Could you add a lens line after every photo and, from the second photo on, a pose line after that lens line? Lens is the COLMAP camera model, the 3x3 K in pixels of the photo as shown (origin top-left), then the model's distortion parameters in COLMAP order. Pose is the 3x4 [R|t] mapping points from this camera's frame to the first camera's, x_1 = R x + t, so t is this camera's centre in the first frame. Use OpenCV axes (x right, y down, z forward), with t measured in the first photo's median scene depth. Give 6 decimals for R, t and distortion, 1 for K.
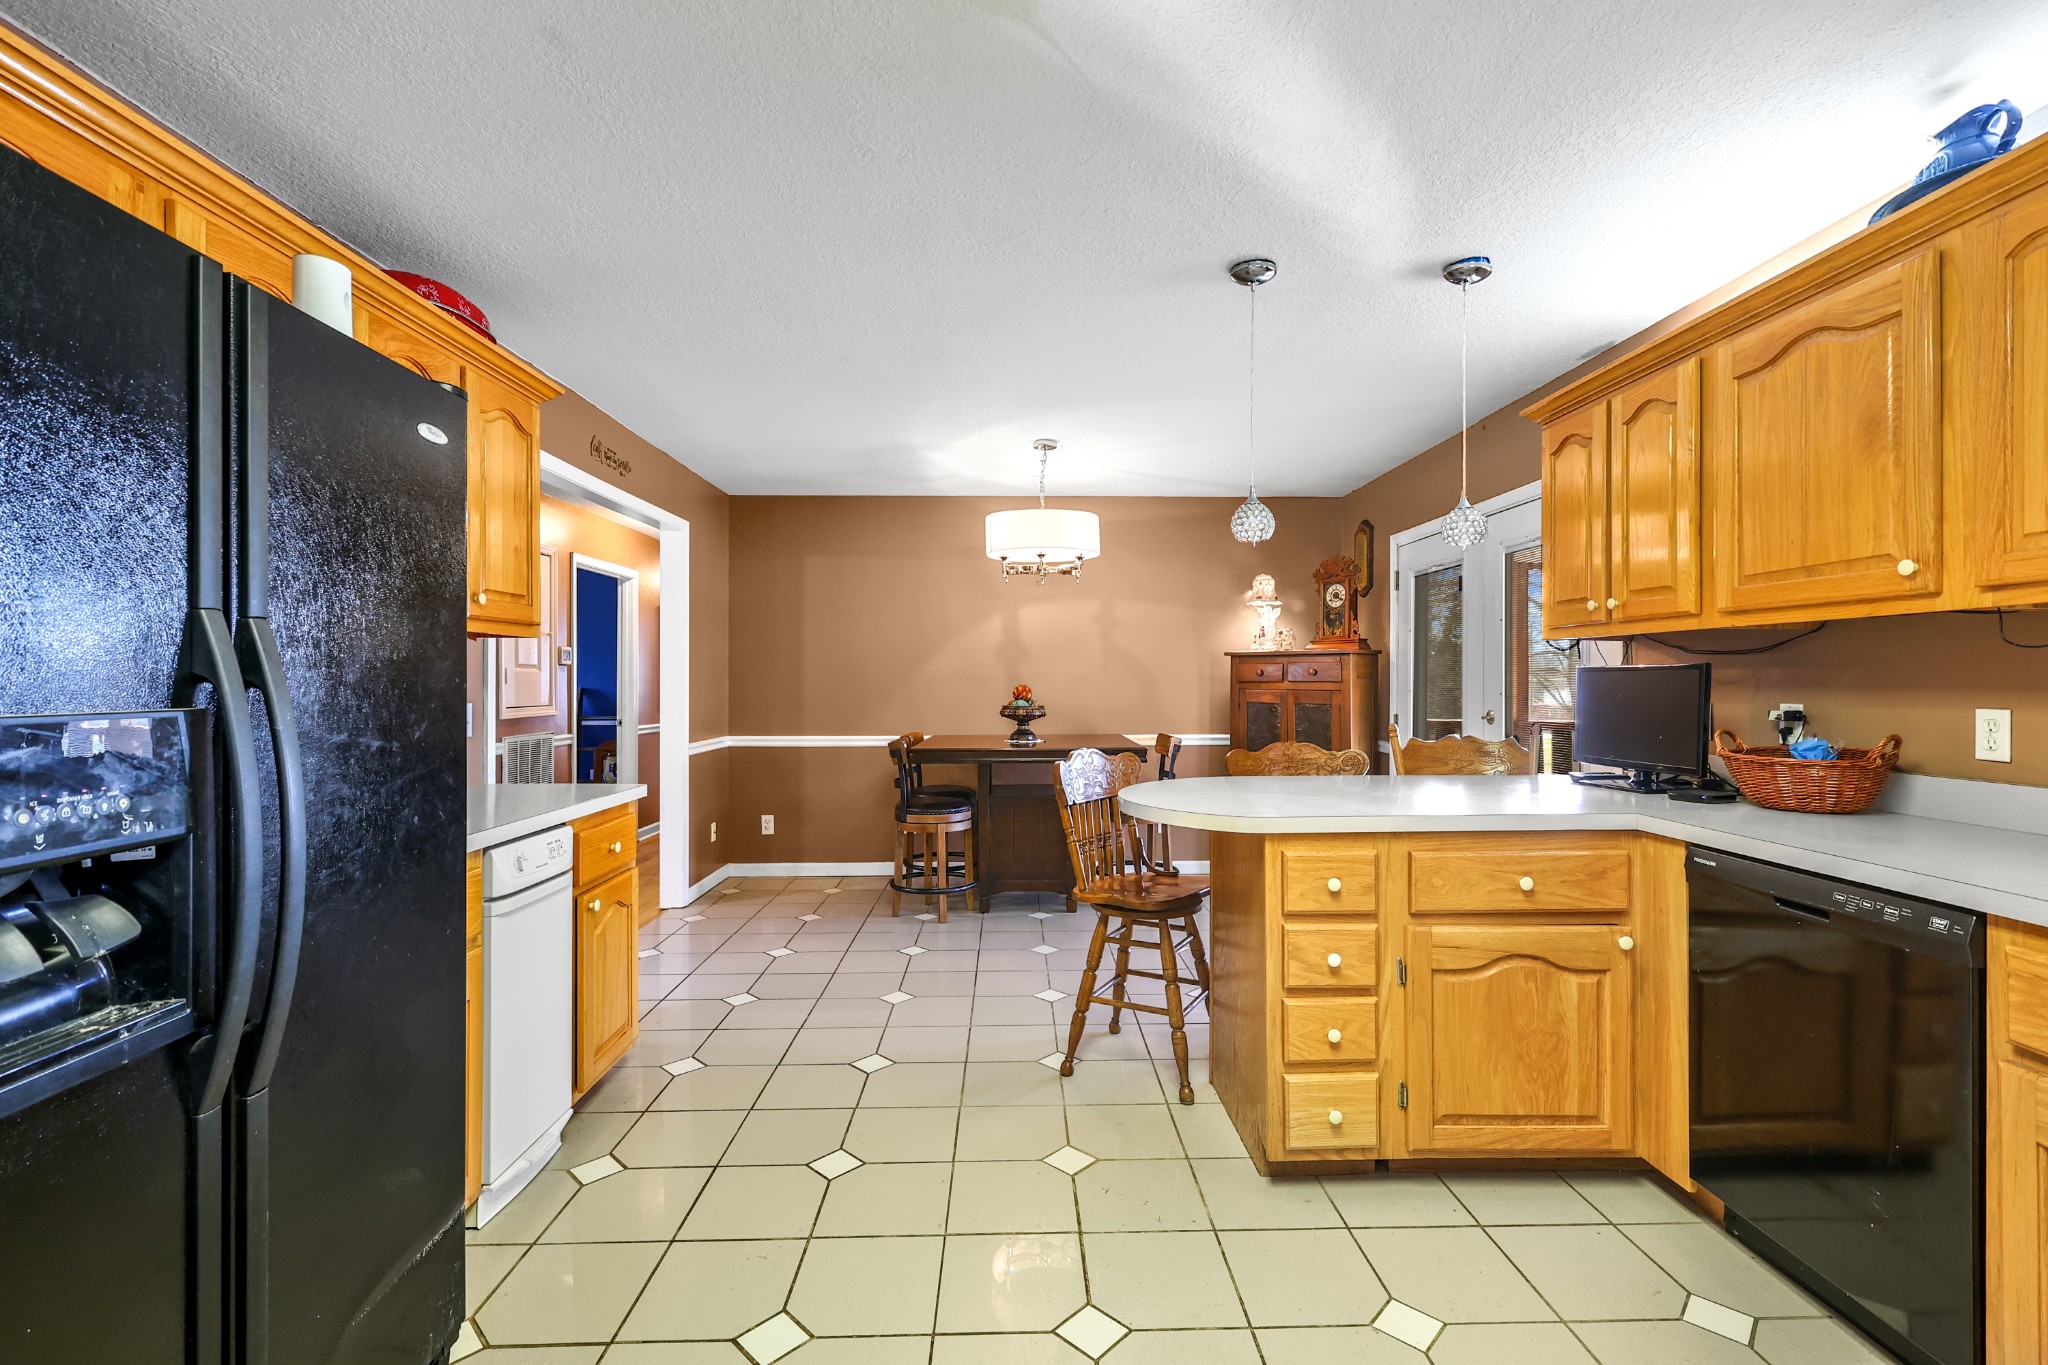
lens RADIAL K [[896.2, 0, 1039.5], [0, 896.2, 672.7], [0, 0, 1]] dist [0.000504, 0.000953]
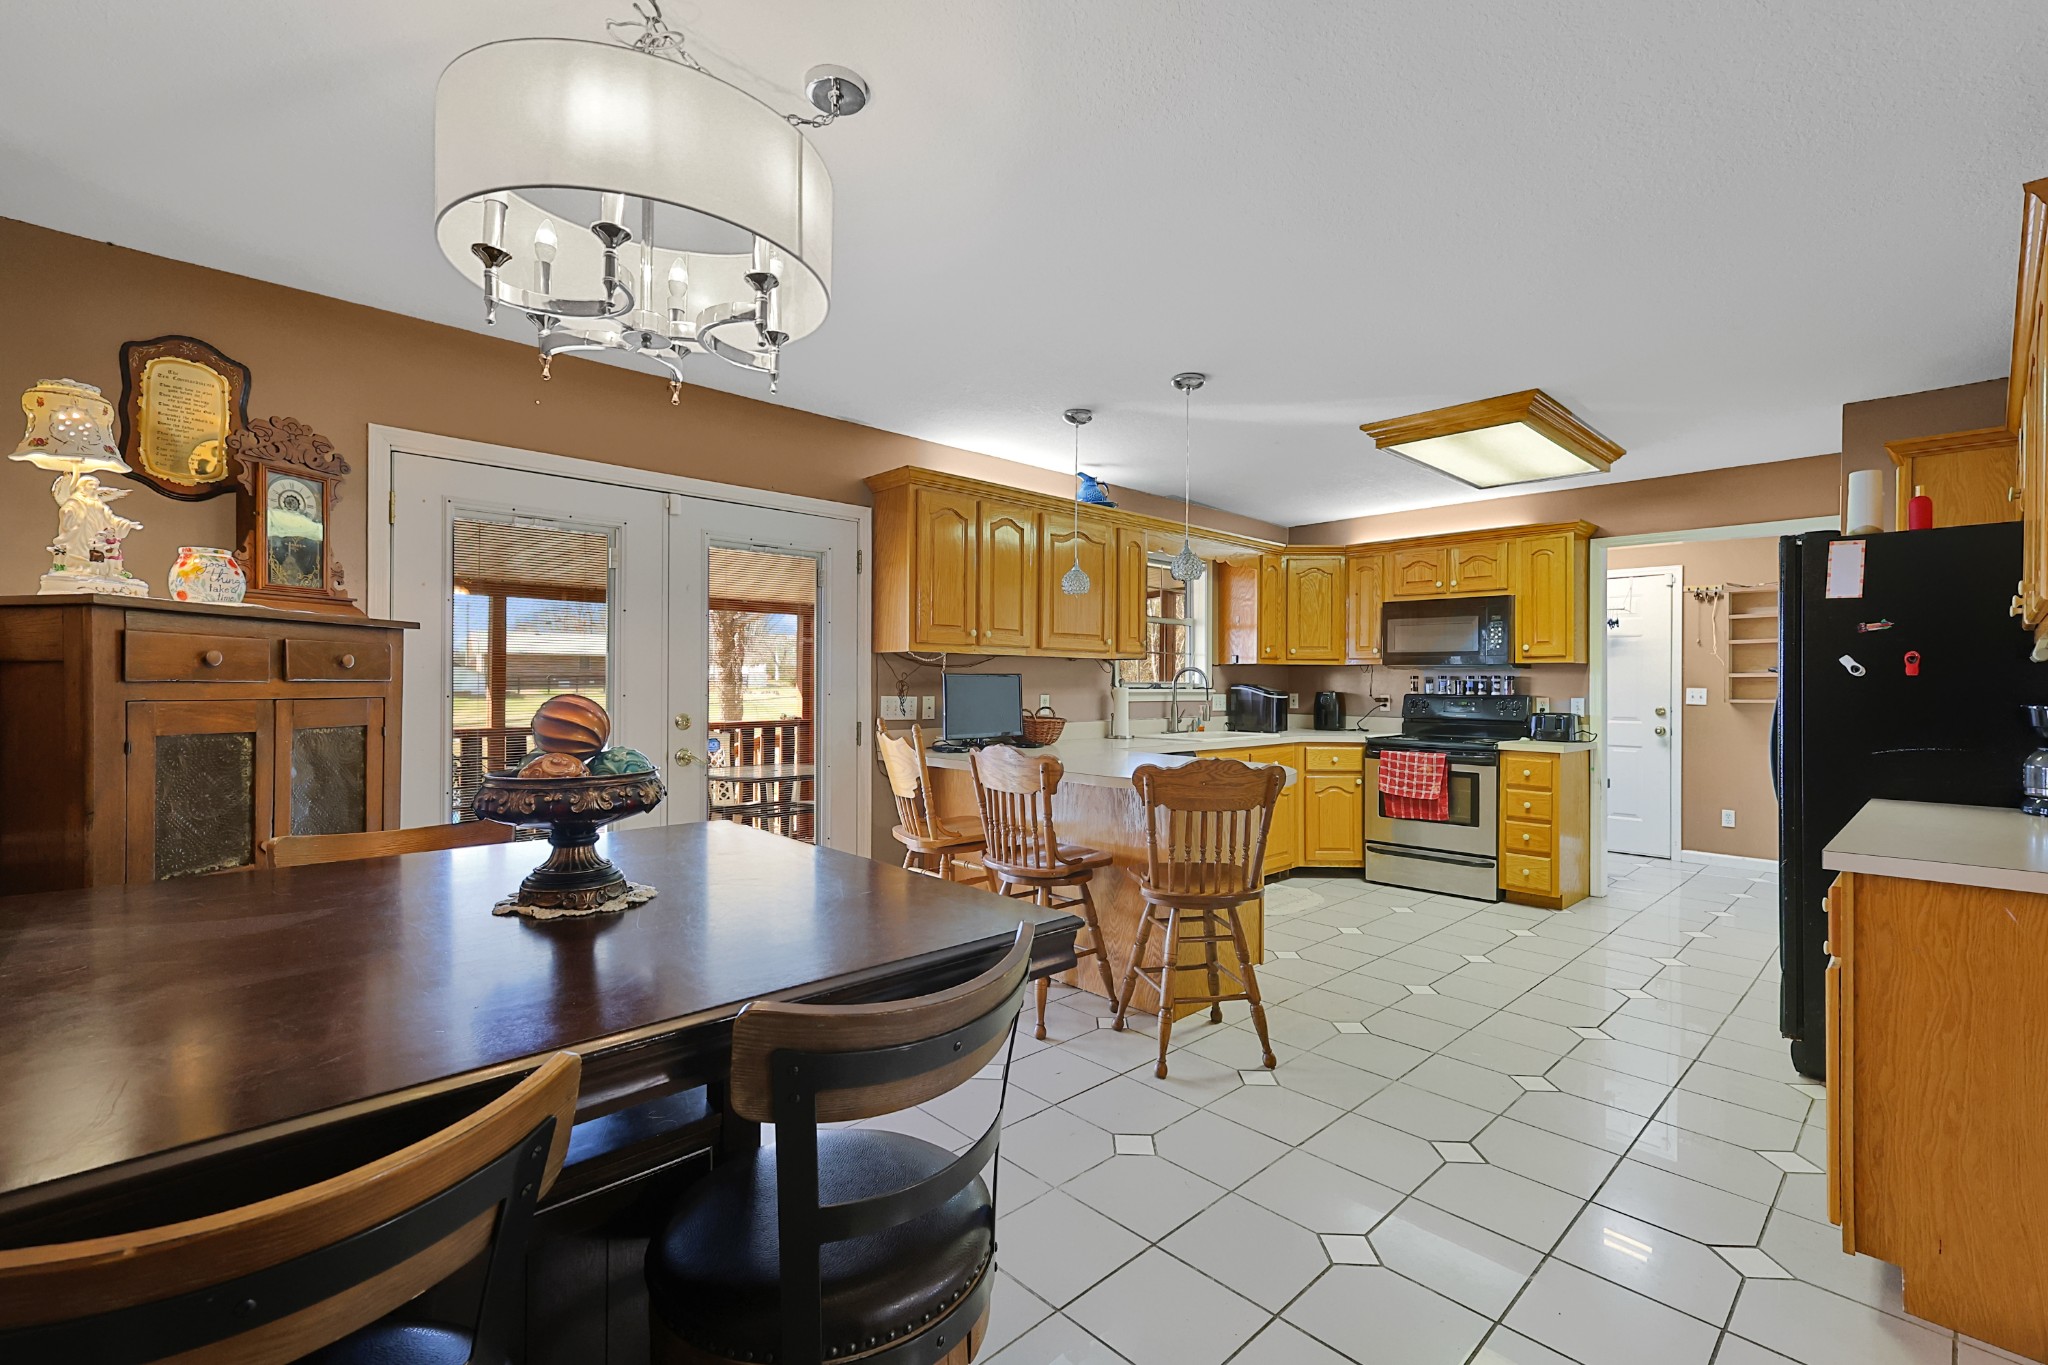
lens RADIAL K [[896.2, 0, 1013.4], [0, 896.2, 674.0], [0, 0, 1]] dist [0.000504, 0.000953]
pose [[-0.667494, 0.001960, 0.744613, -0.709910], [-0.014295, 0.999779, -0.015447, 0.021075], [-0.744478, -0.020955, -0.667318, 2.540647]]
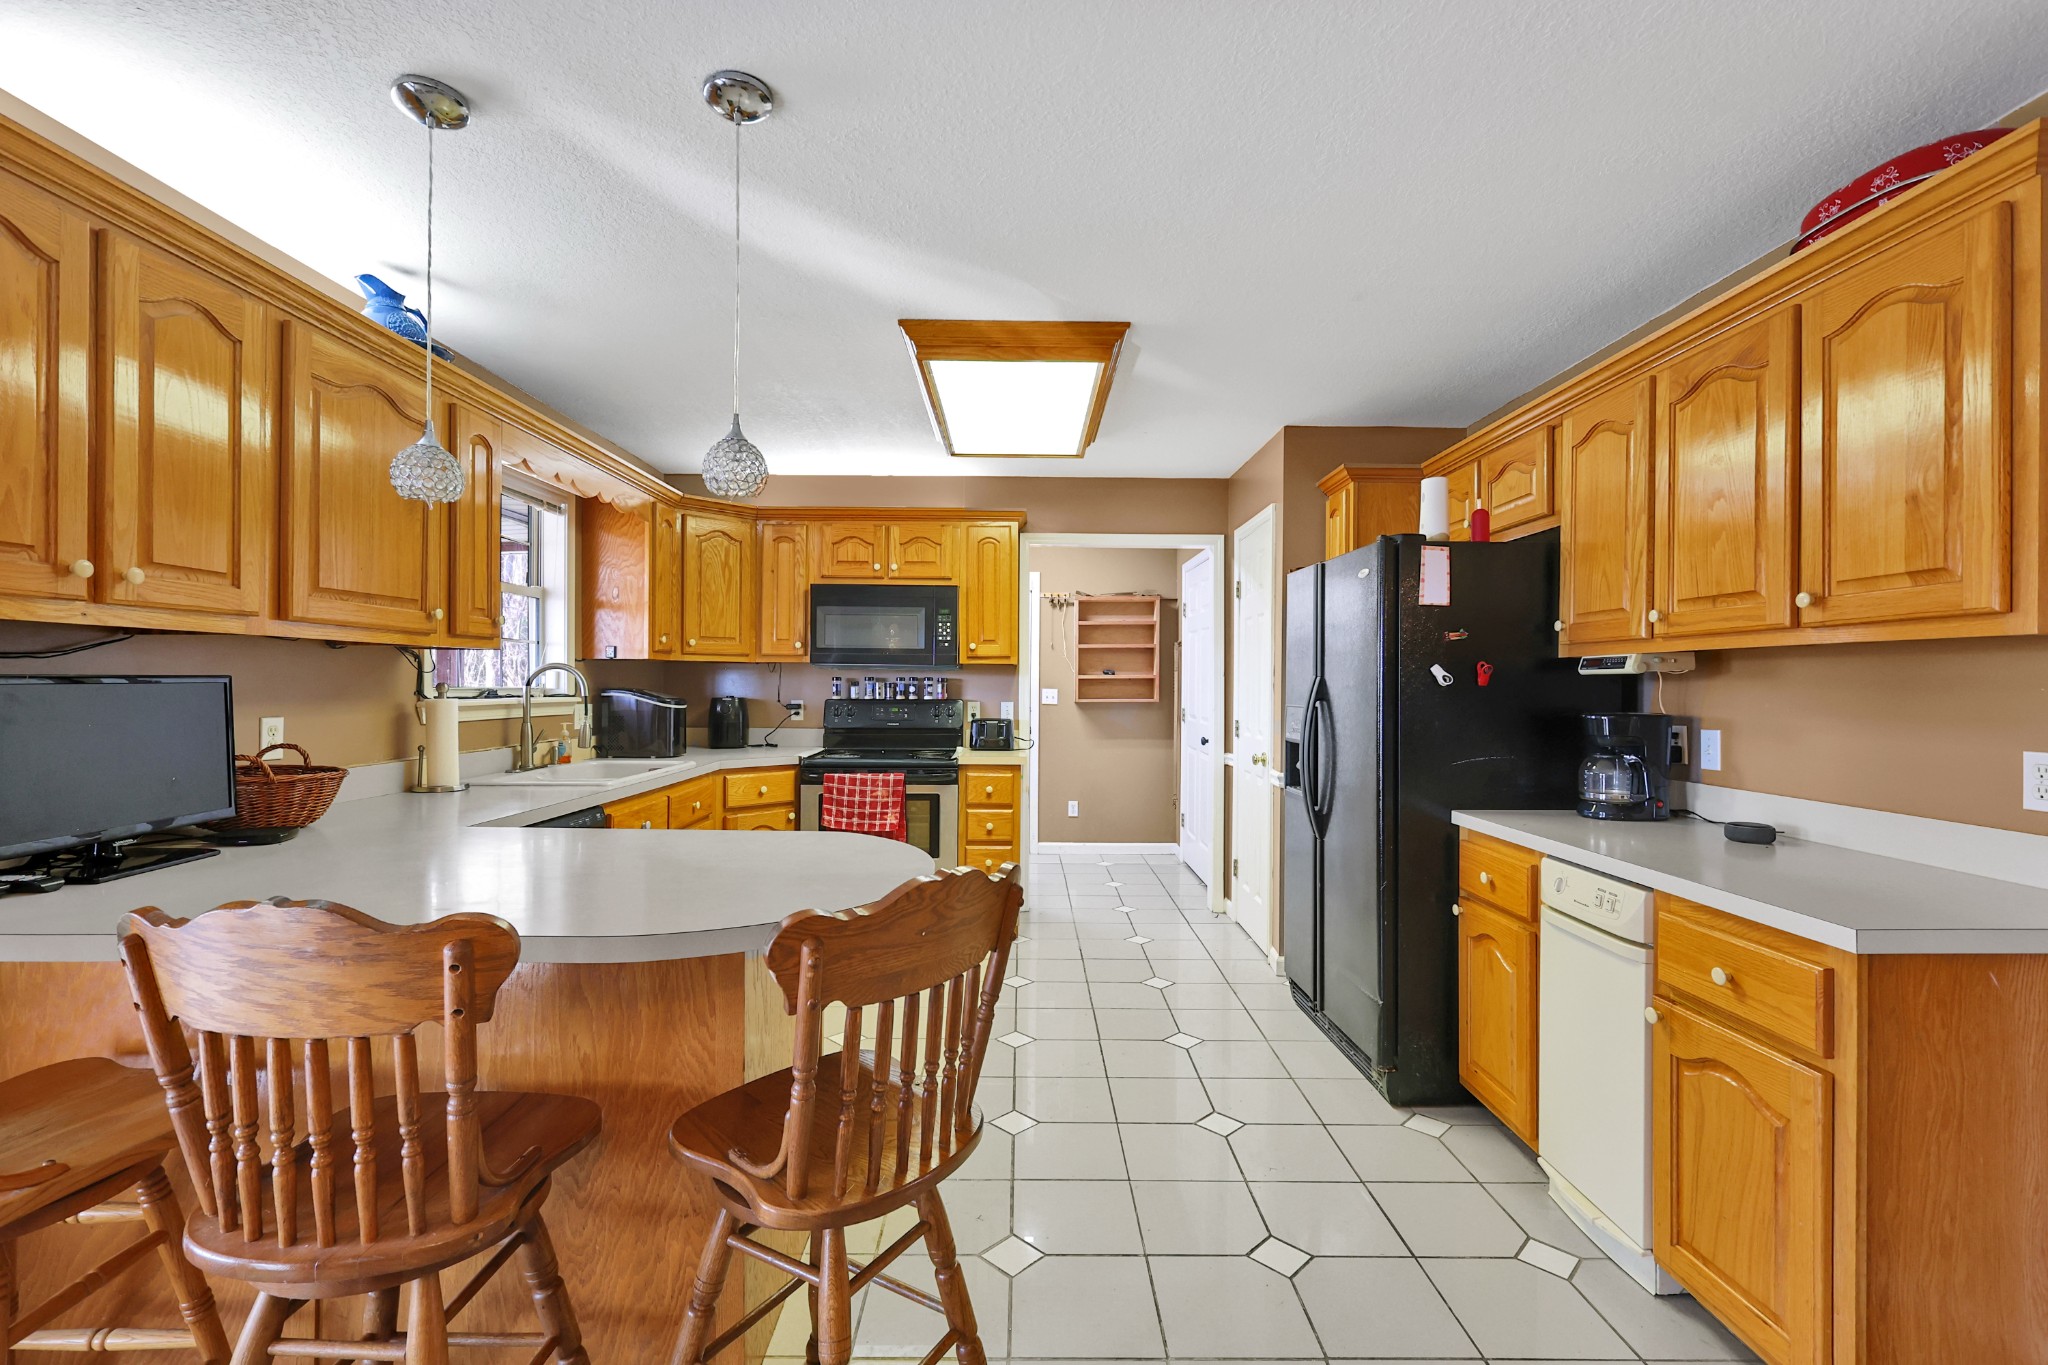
lens RADIAL K [[896.2, 0, 1032.2], [0, 896.2, 683.4], [0, 0, 1]] dist [0.000504, 0.000953]
pose [[-0.999929, -0.007263, 0.009483, 0.013167], [-0.007341, 0.999940, -0.008186, -0.002527], [-0.009423, -0.008255, -0.999922, 2.034541]]
